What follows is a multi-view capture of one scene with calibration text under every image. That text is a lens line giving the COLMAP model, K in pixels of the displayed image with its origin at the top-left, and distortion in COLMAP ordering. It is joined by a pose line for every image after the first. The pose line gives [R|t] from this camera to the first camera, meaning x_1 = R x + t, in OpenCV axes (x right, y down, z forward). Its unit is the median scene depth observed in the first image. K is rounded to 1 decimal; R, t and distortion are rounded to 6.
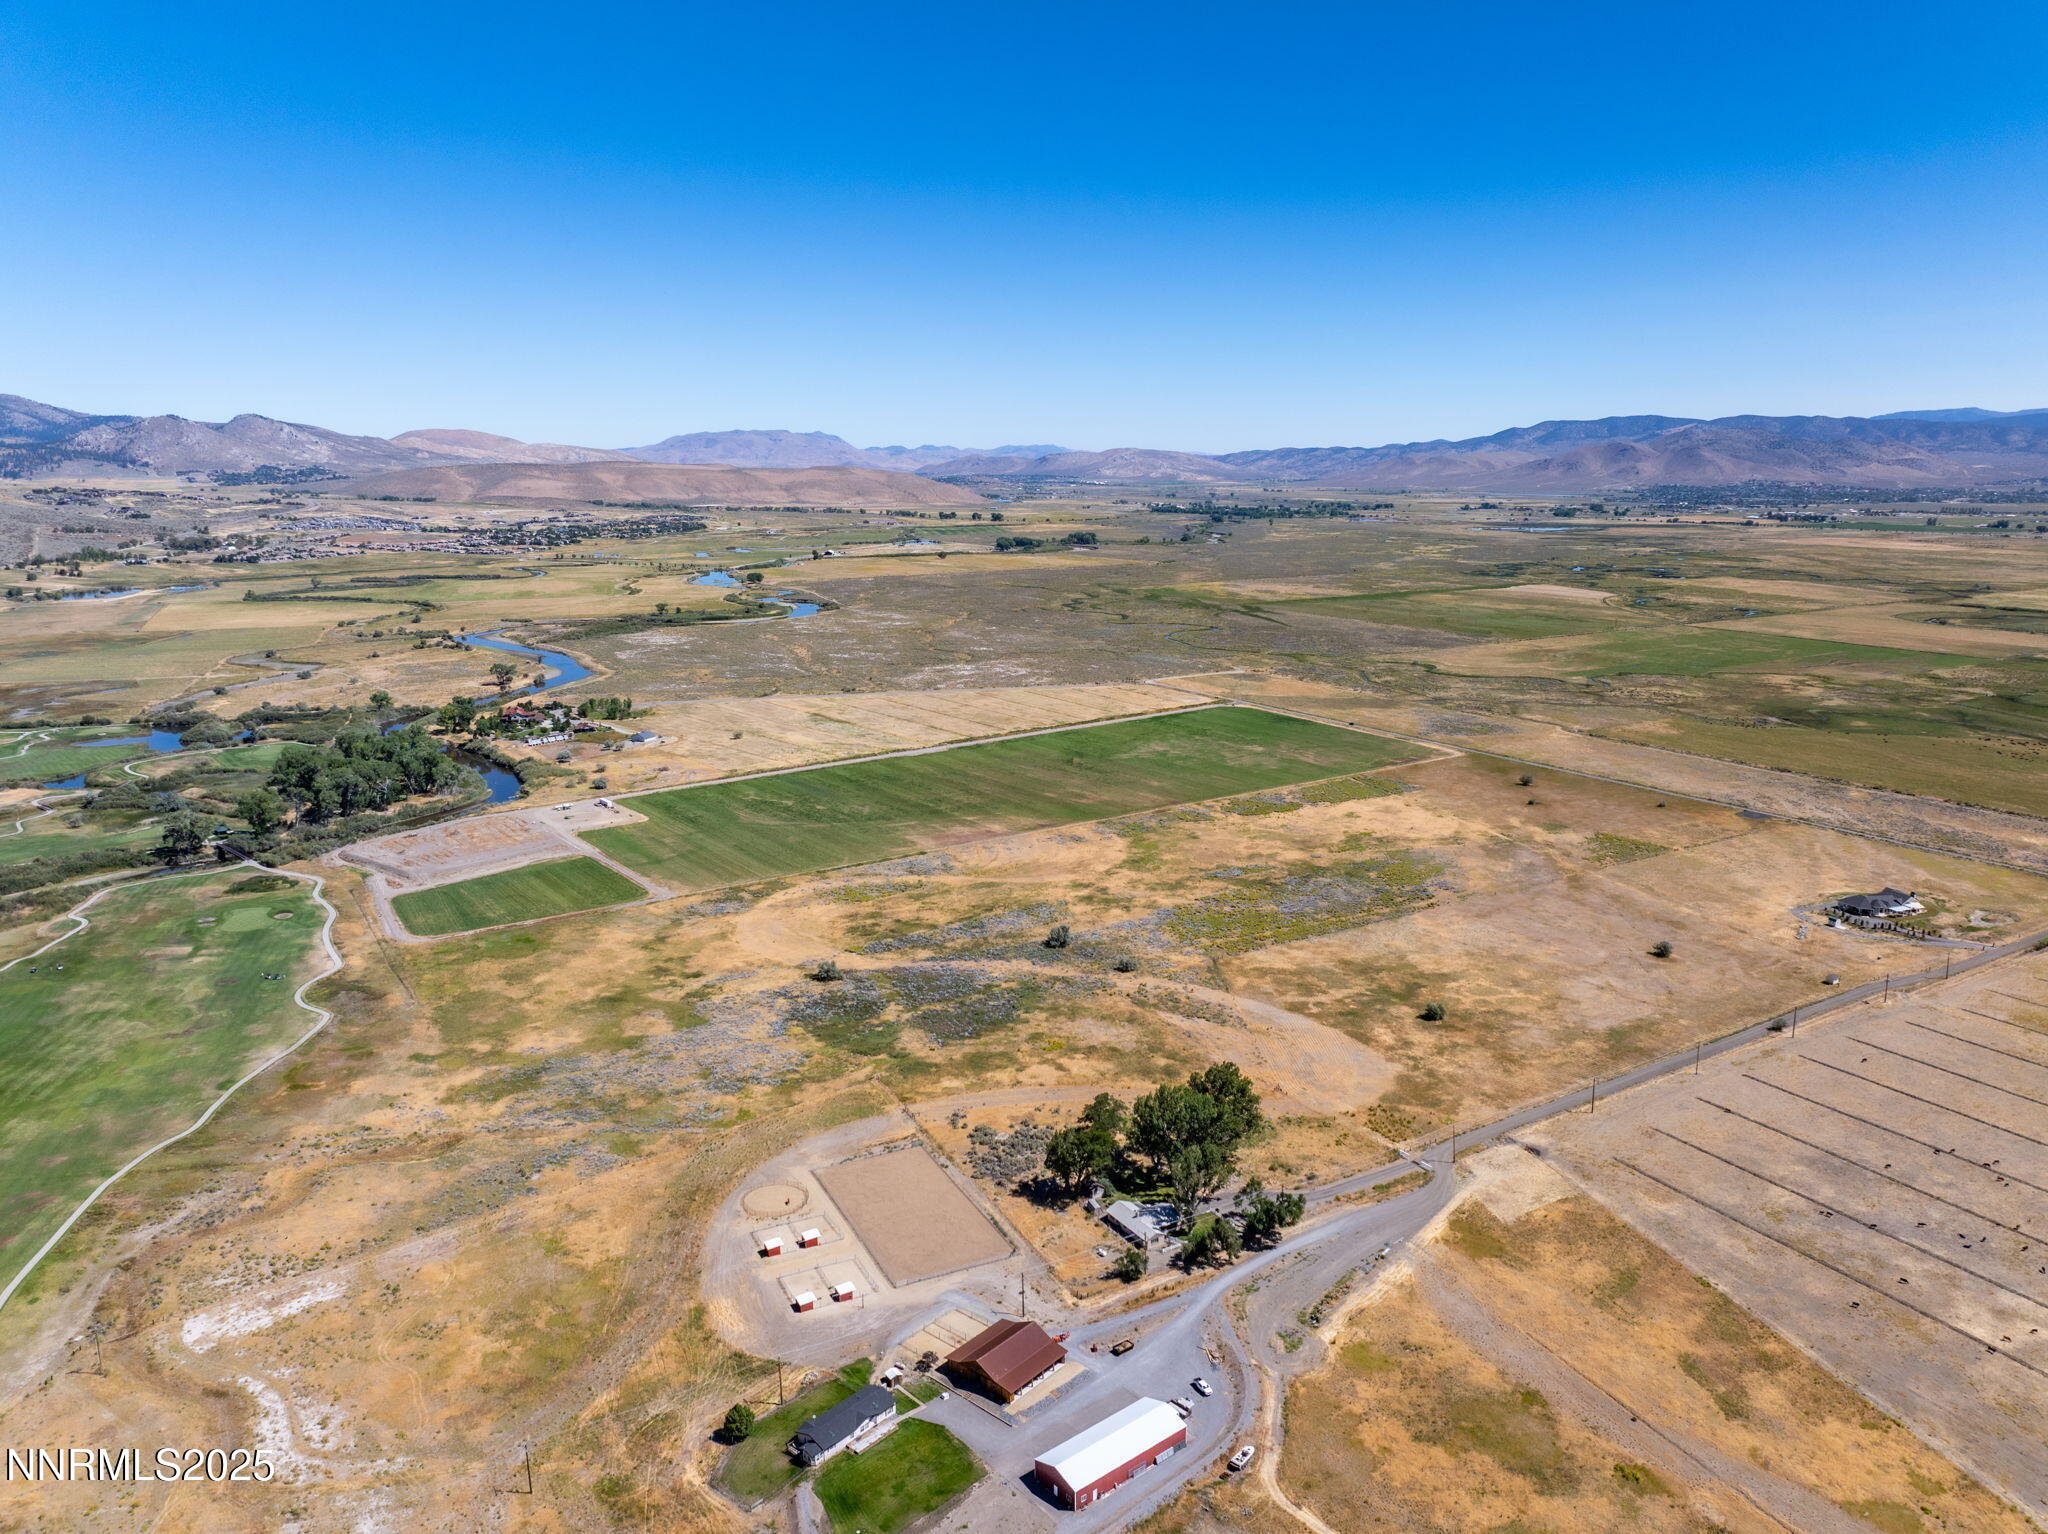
lens RADIAL K [[1425.5, 0, 1022.4], [0, 1425.5, 731.7], [0, 0, 1]] dist [-0.044233, 0.006900]
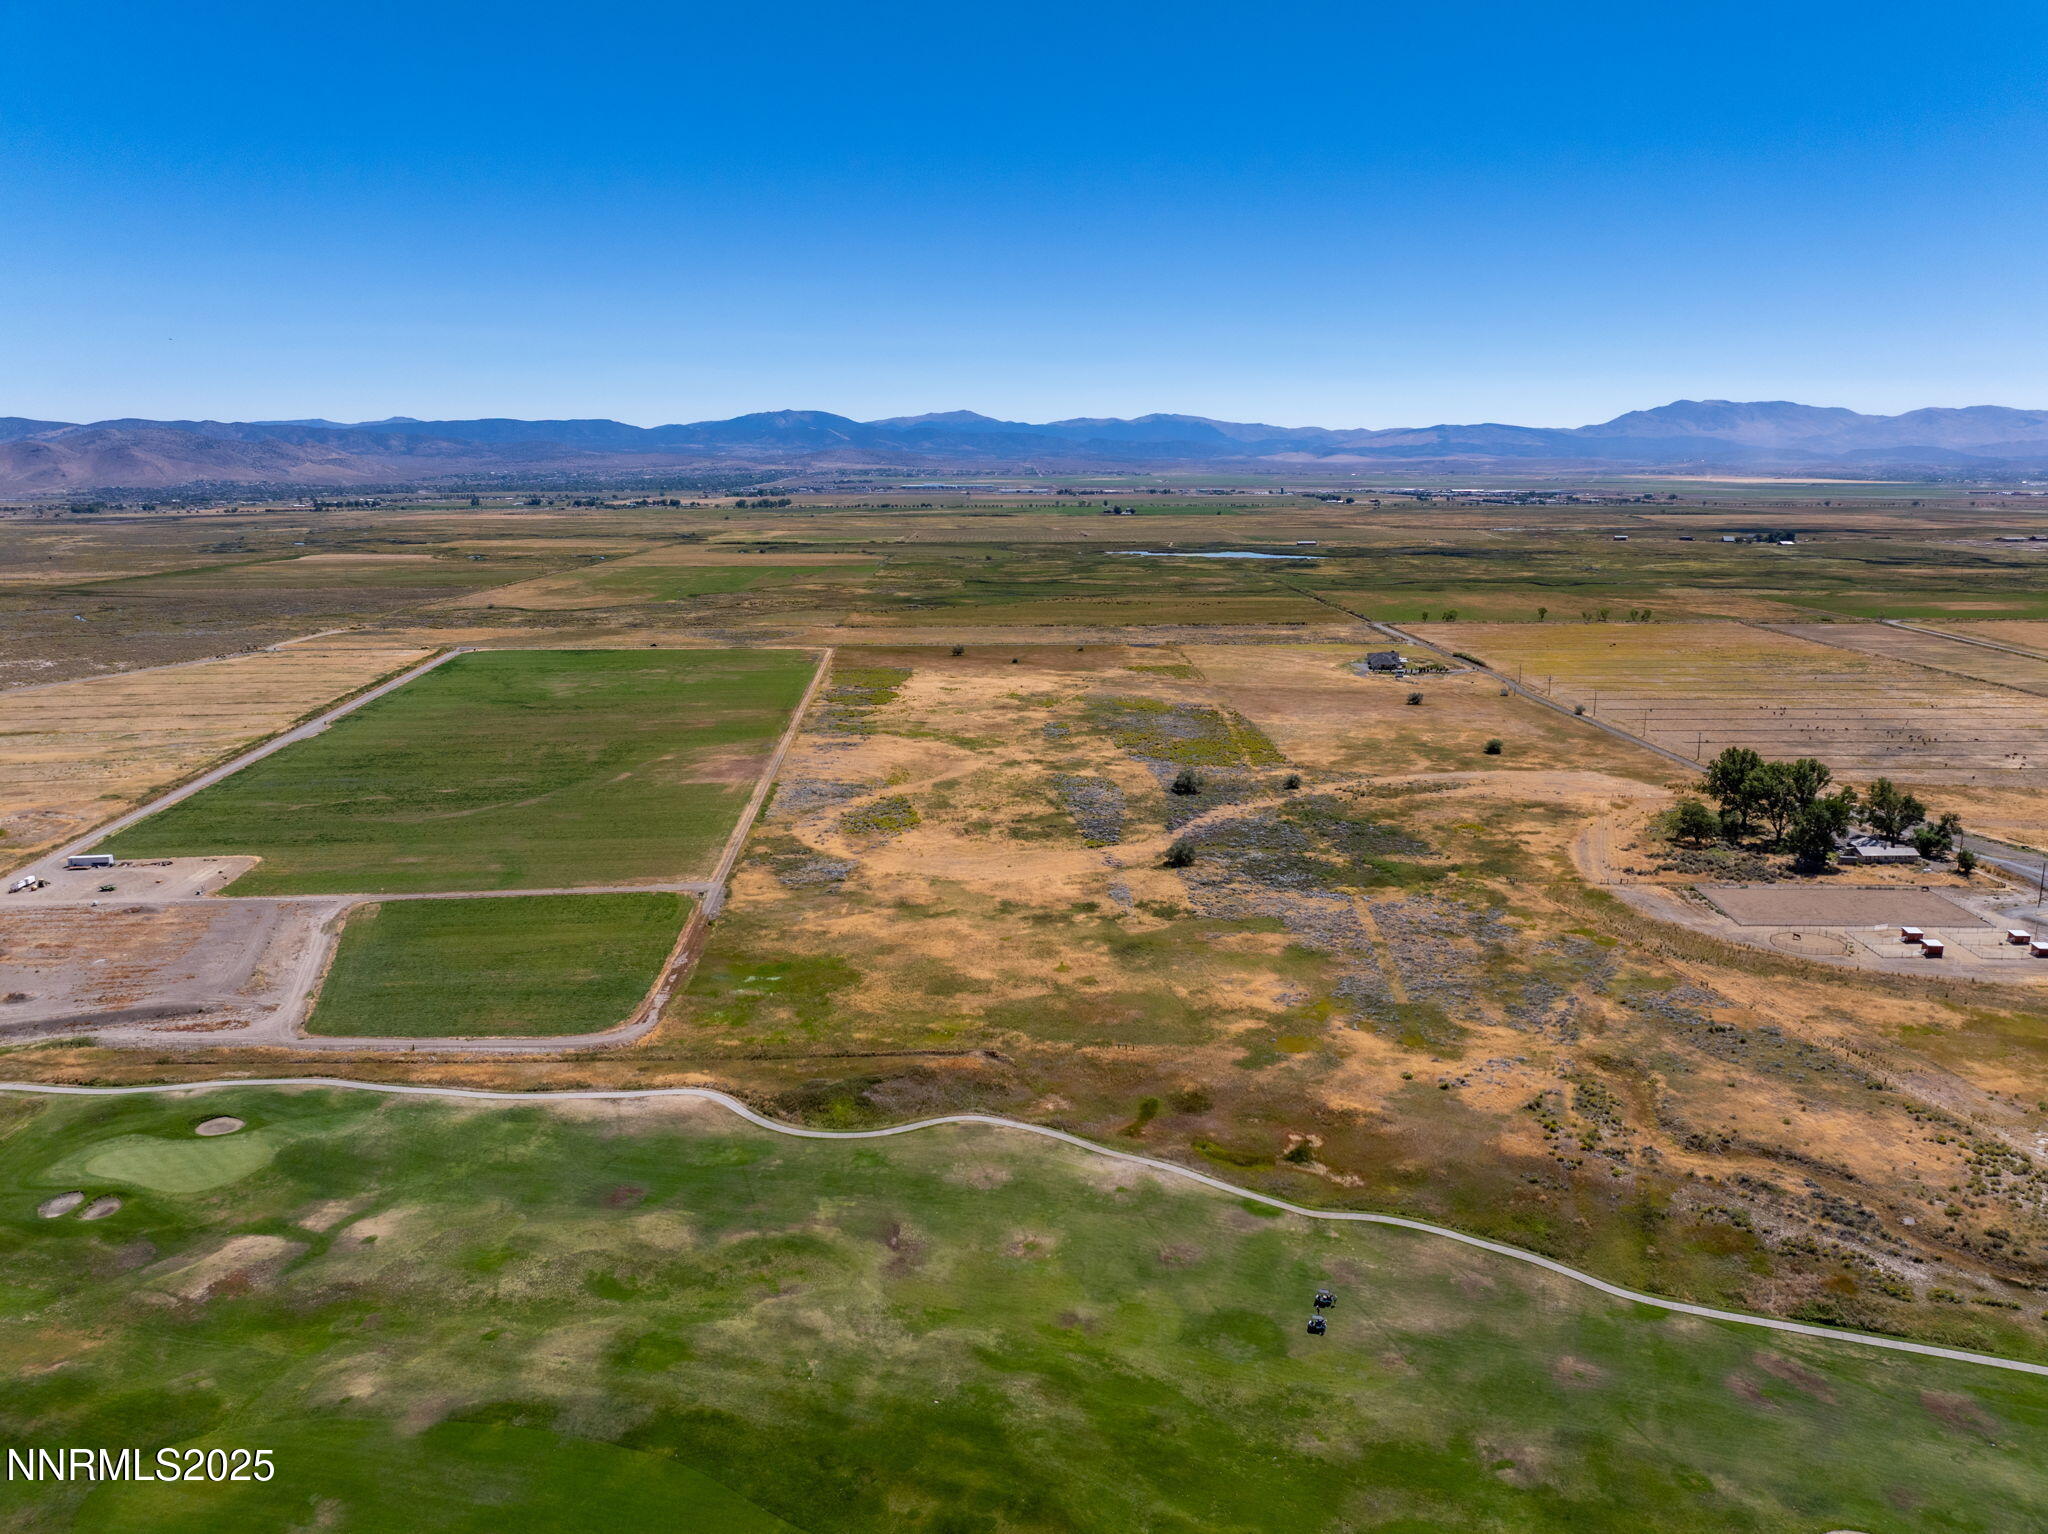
lens RADIAL K [[1425.5, 0, 1022.4], [0, 1425.5, 731.7], [0, 0, 1]] dist [-0.044233, 0.006900]
pose [[0.504567, -0.150593, 0.850138, -0.777594], [0.155972, 0.984369, 0.081799, 0.019916], [-0.849167, 0.091324, 0.520168, 0.601453]]
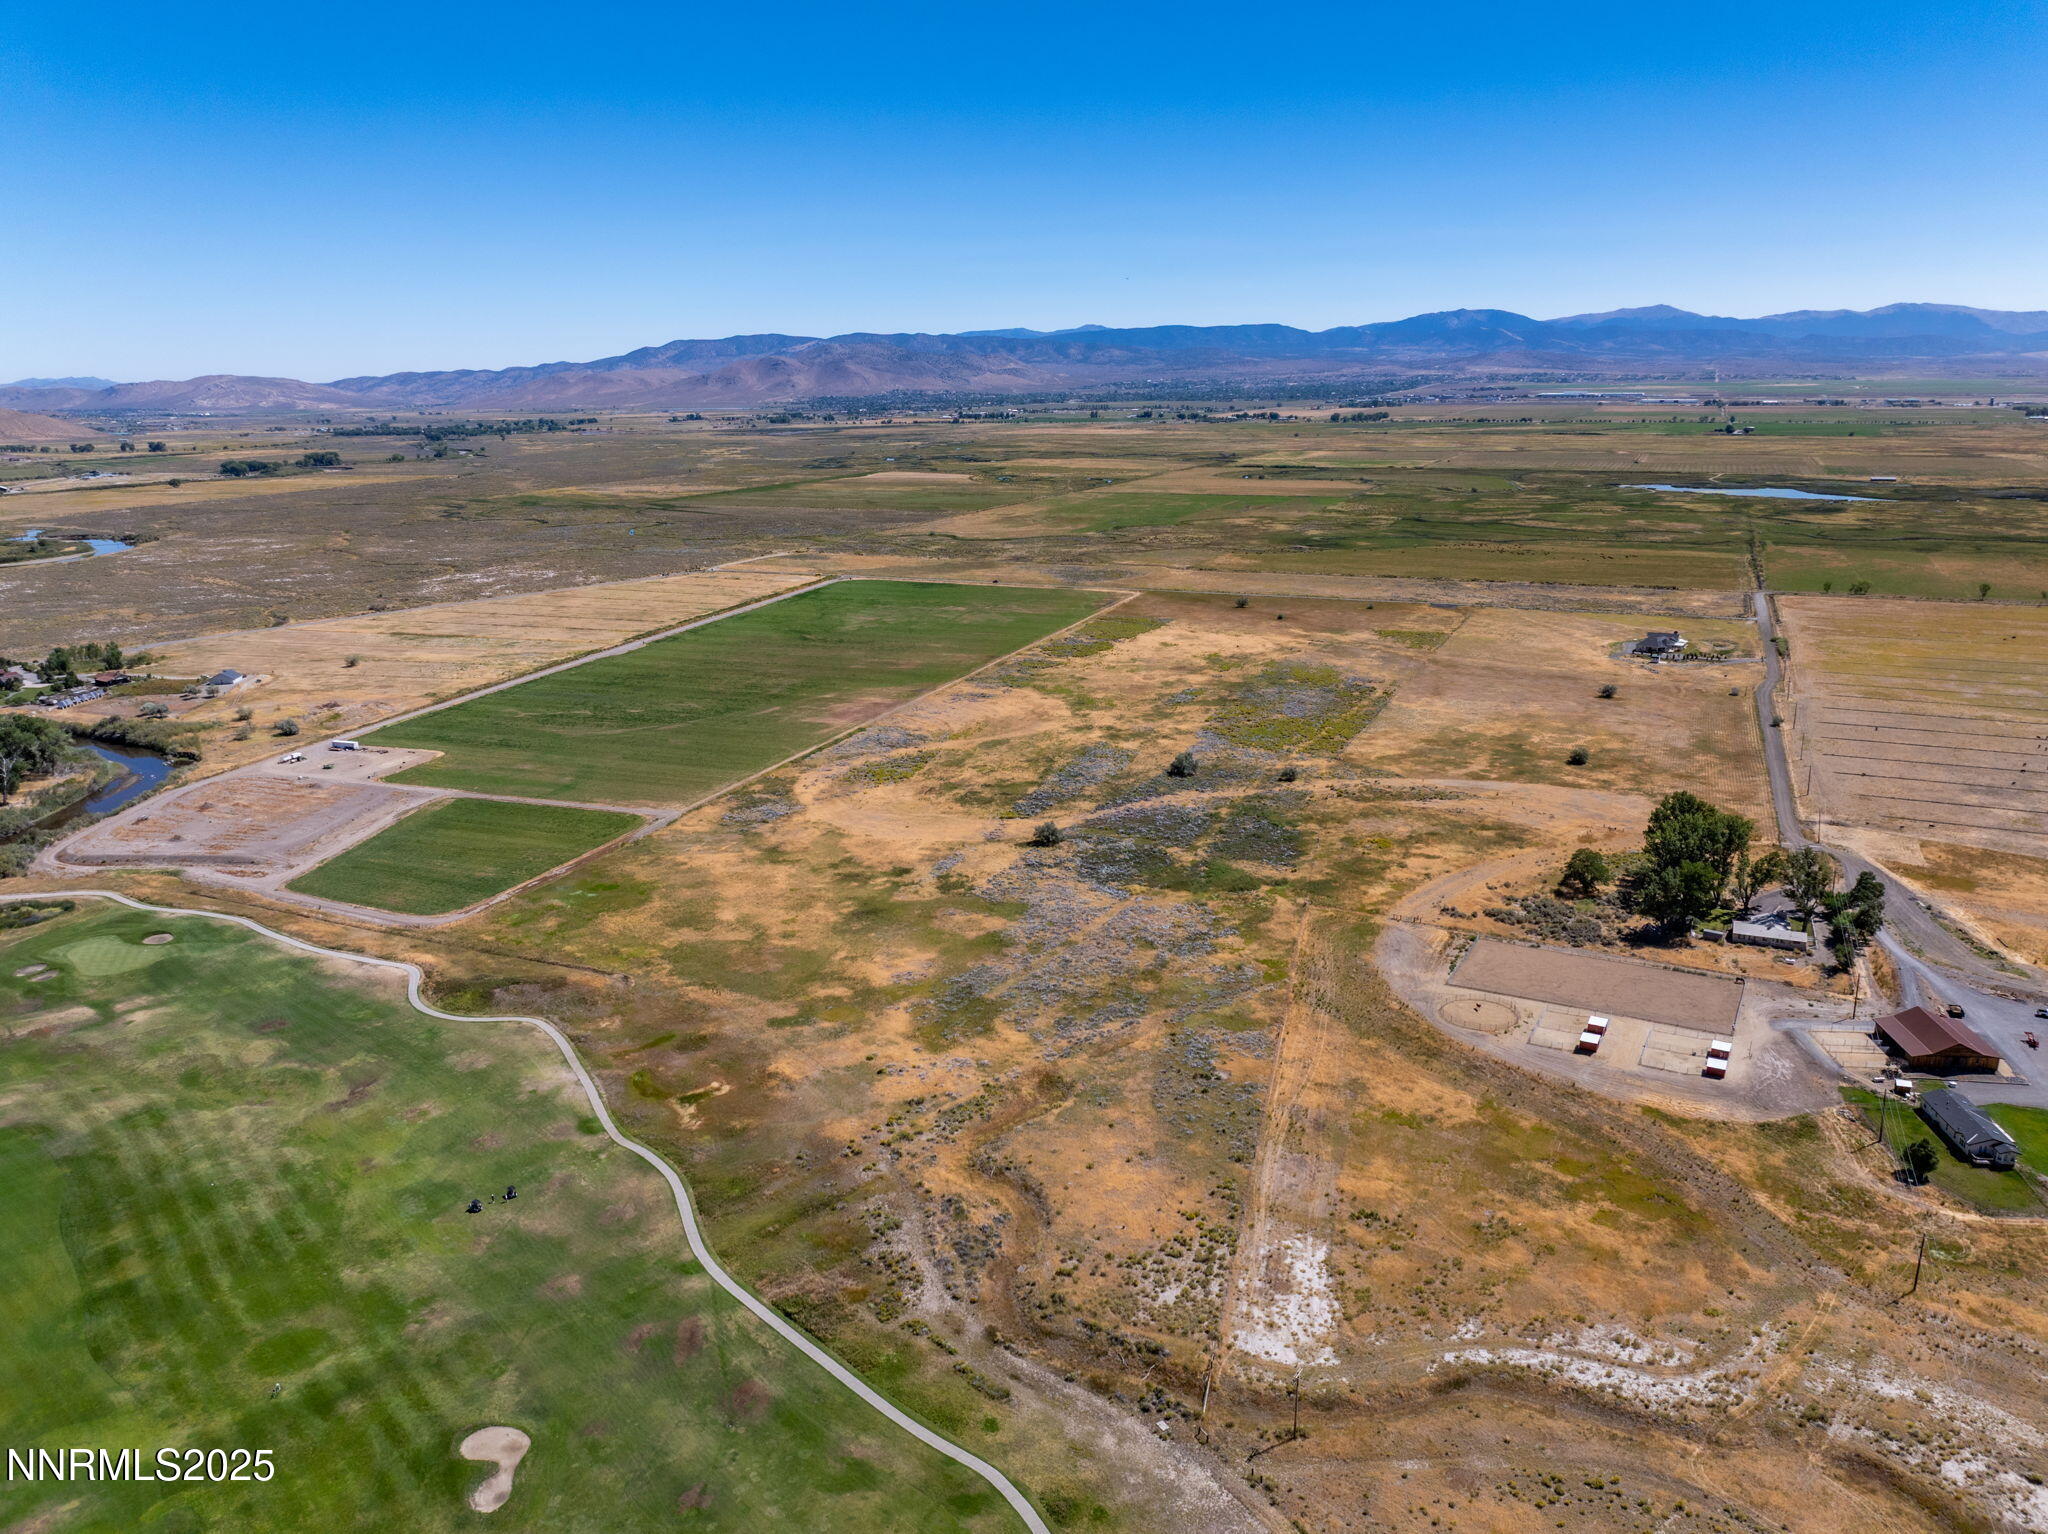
lens RADIAL K [[1425.5, 0, 1022.4], [0, 1425.5, 731.7], [0, 0, 1]] dist [-0.044233, 0.006900]
pose [[0.832314, -0.141745, 0.535875, -0.553245], [0.113570, 0.989850, 0.085432, 0.028007], [-0.542545, -0.010247, 0.839964, 0.258792]]
